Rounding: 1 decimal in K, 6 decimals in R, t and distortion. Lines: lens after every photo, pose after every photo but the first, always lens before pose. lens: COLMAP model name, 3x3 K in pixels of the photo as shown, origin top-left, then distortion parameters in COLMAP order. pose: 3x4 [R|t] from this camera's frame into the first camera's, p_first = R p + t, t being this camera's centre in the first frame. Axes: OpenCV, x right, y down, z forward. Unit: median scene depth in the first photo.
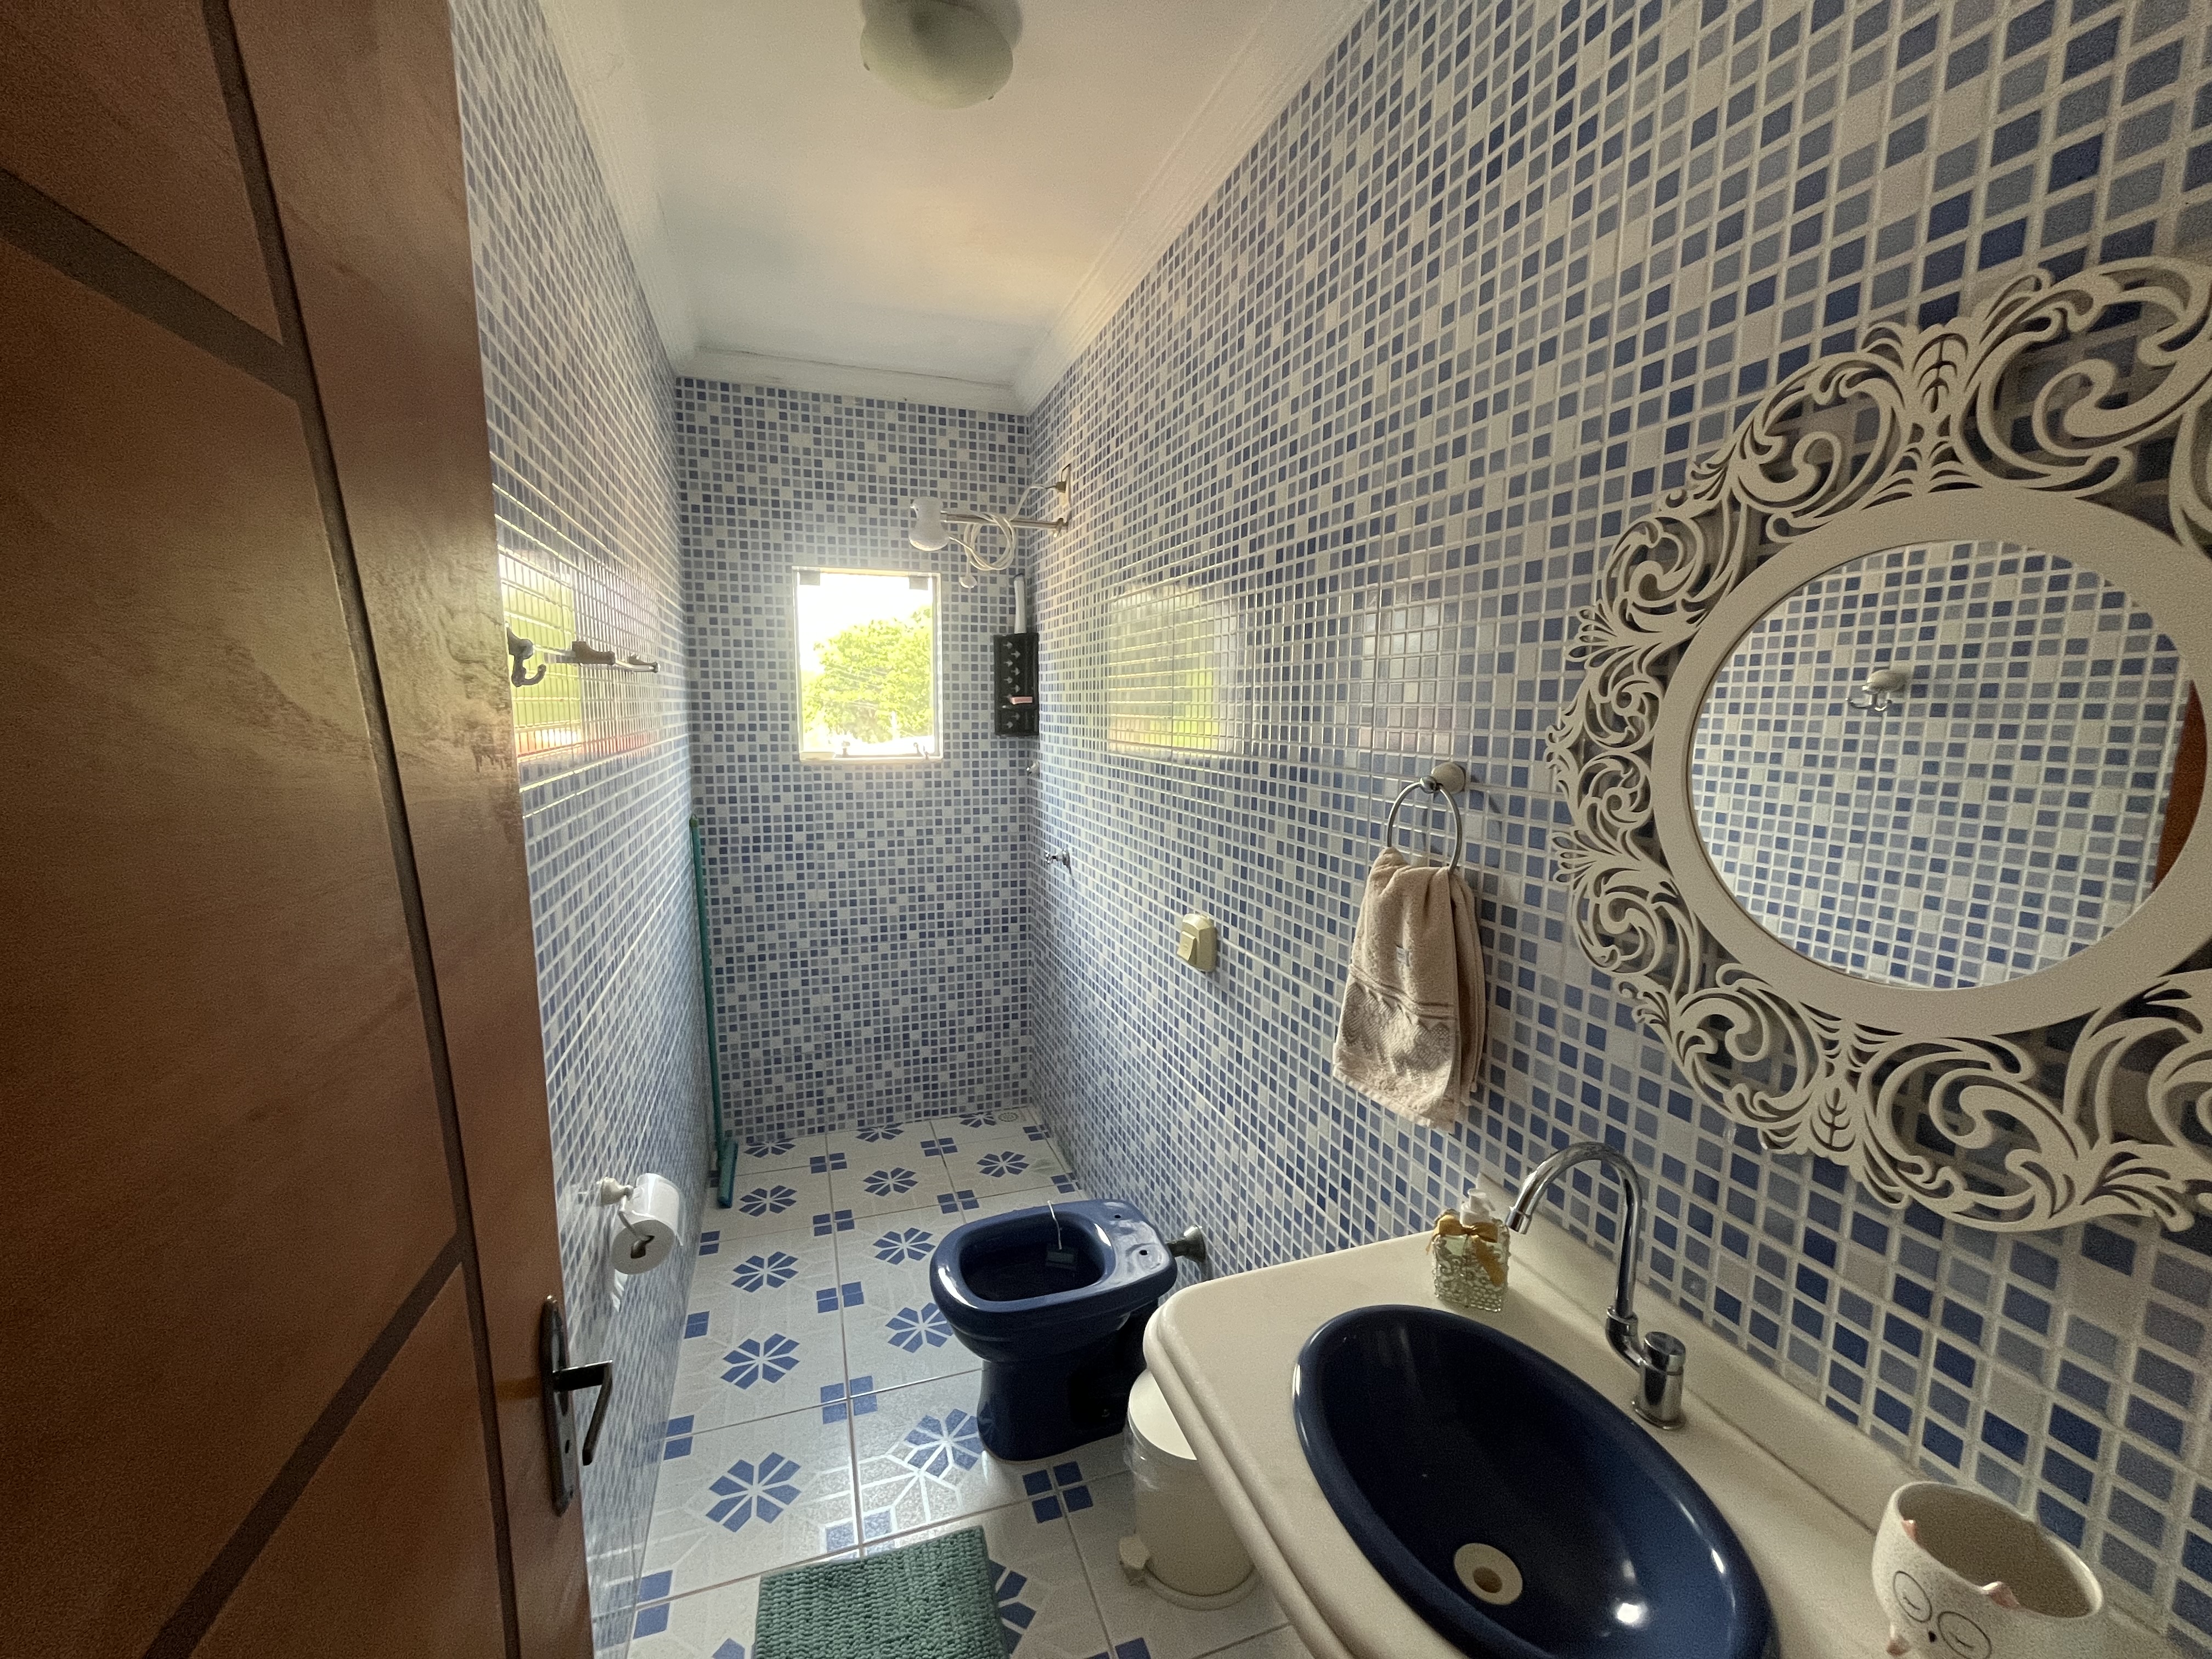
lens RADIAL K [[899.5, 0, 1102.6], [0, 899.5, 828.3], [0, 0, 1]] dist [-0.001569, 0.000071]
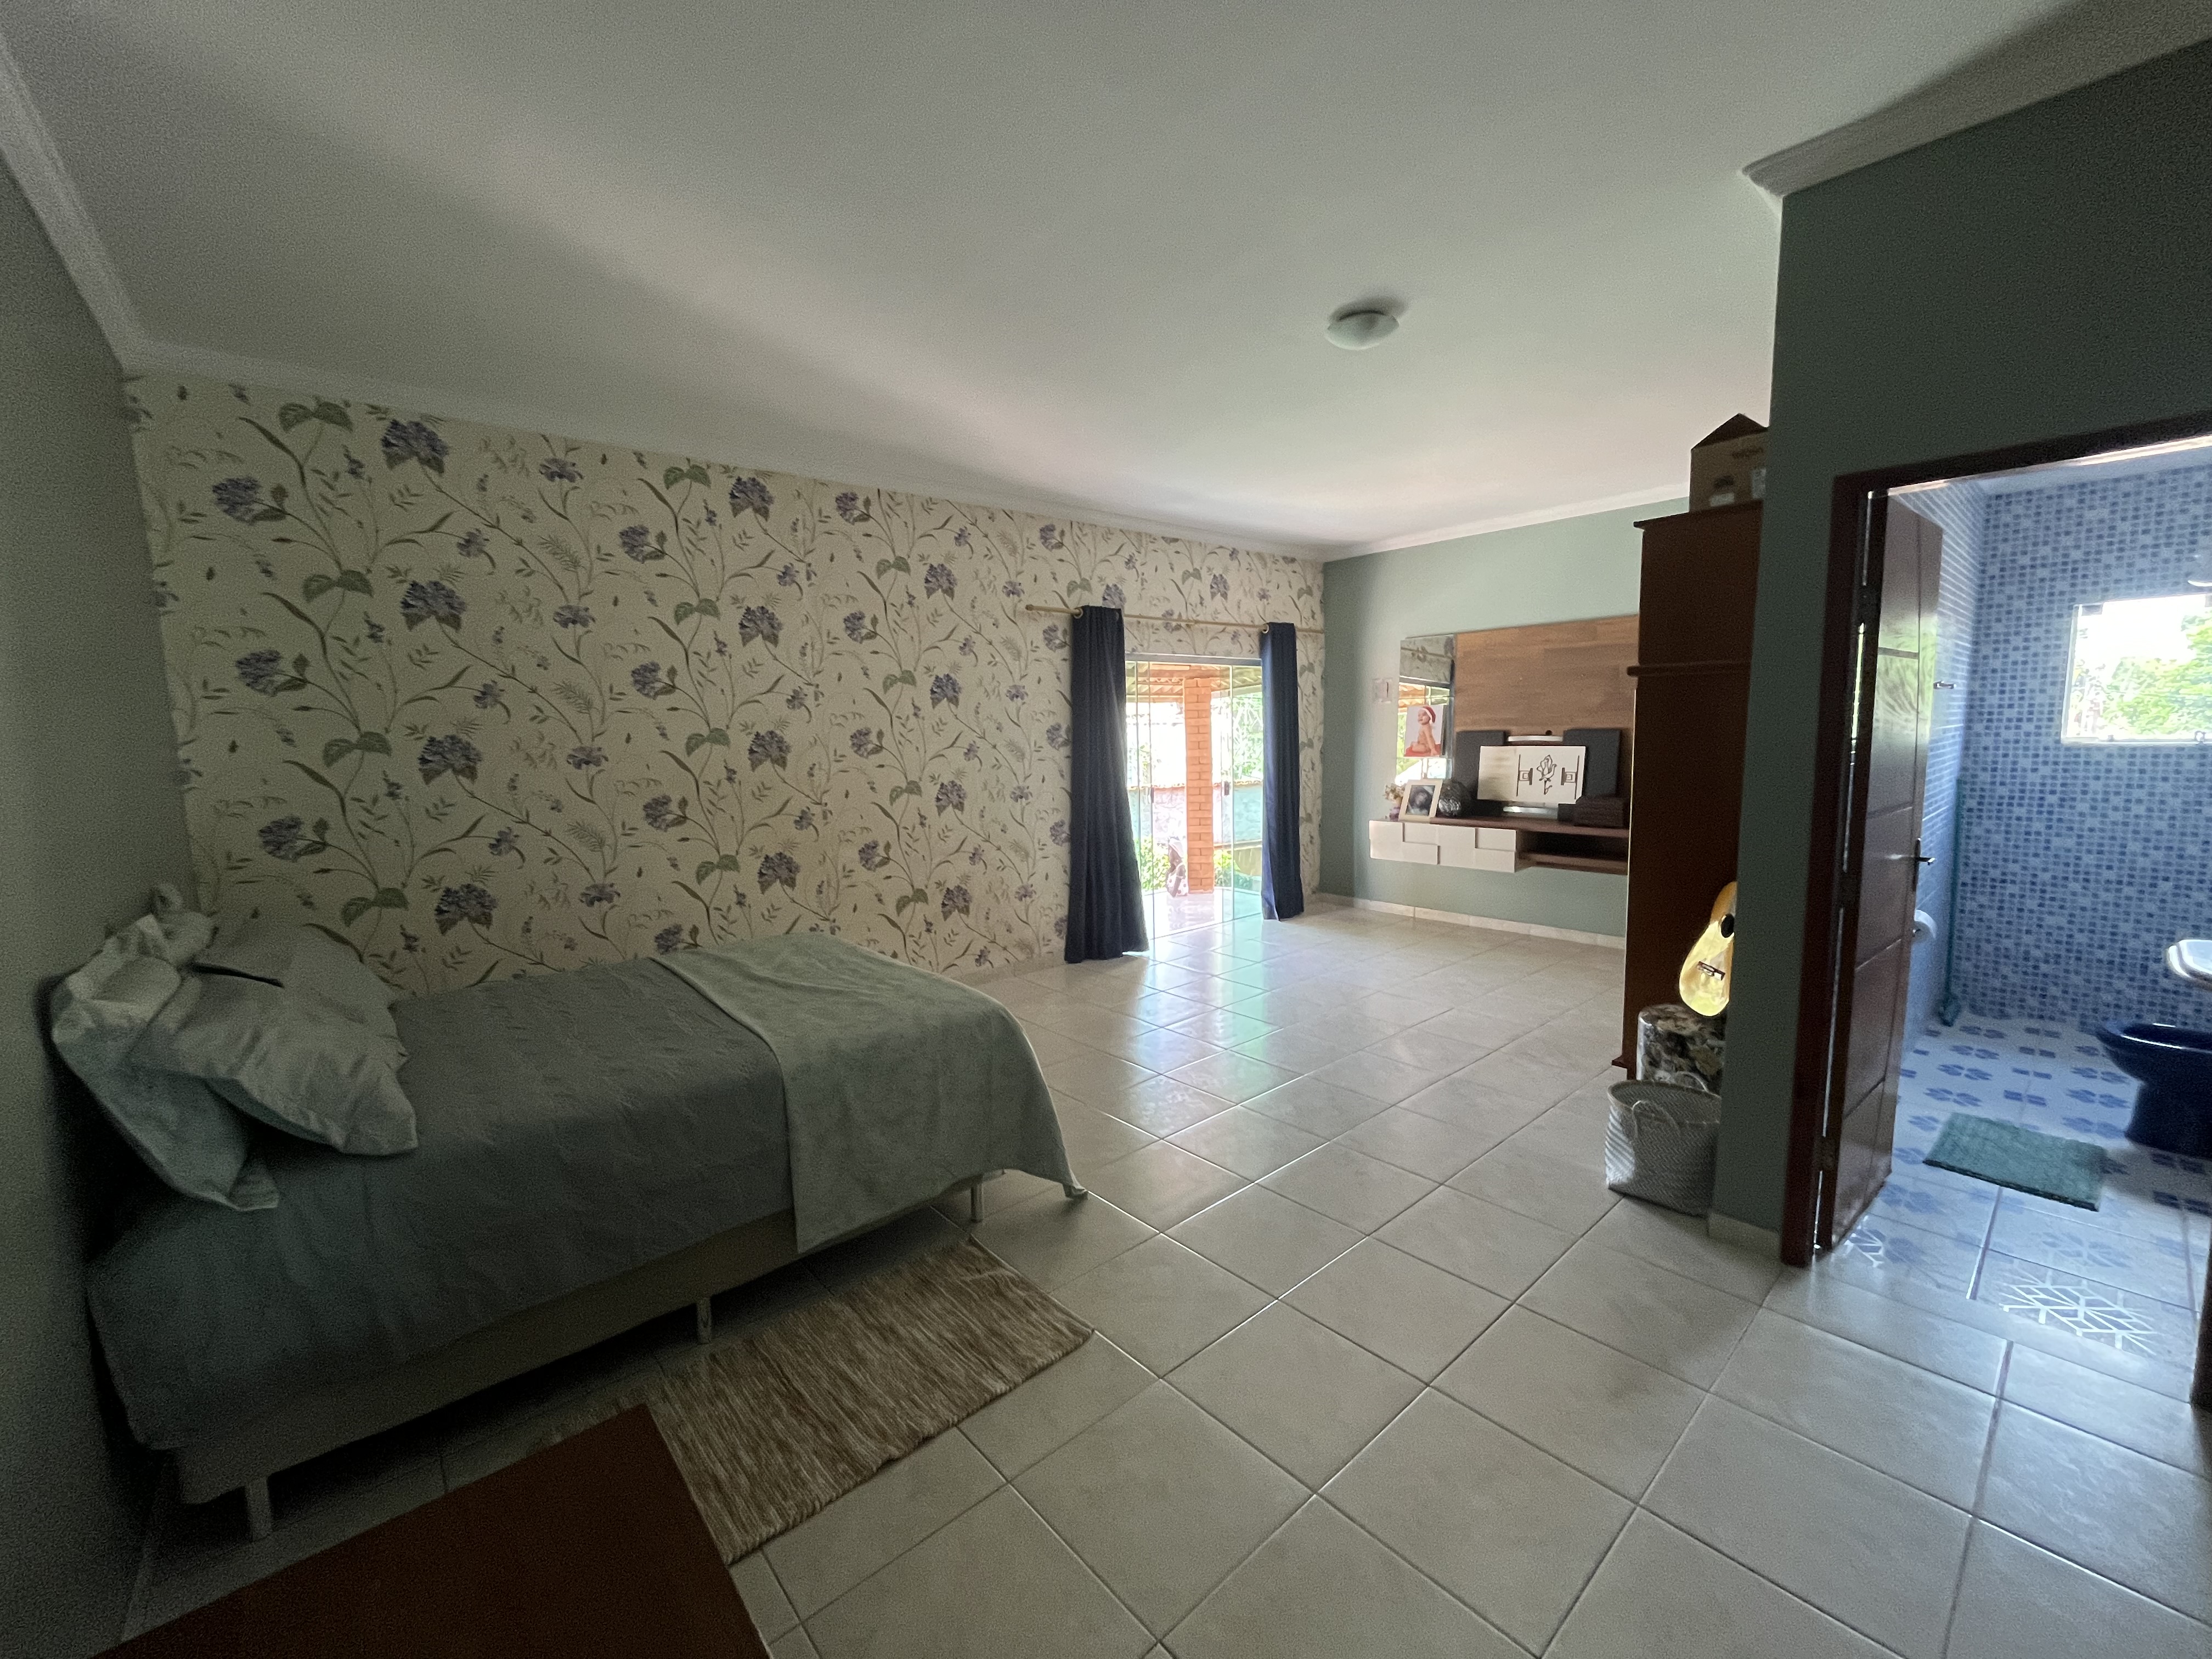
lens RADIAL K [[899.5, 0, 1102.2], [0, 899.5, 828.5], [0, 0, 1]] dist [-0.001569, 0.000071]
pose [[0.380439, 0.089462, -0.920469, 0.384656], [-0.101130, 0.993366, 0.054749, 0.128129], [0.919260, 0.072258, 0.386962, -0.880011]]
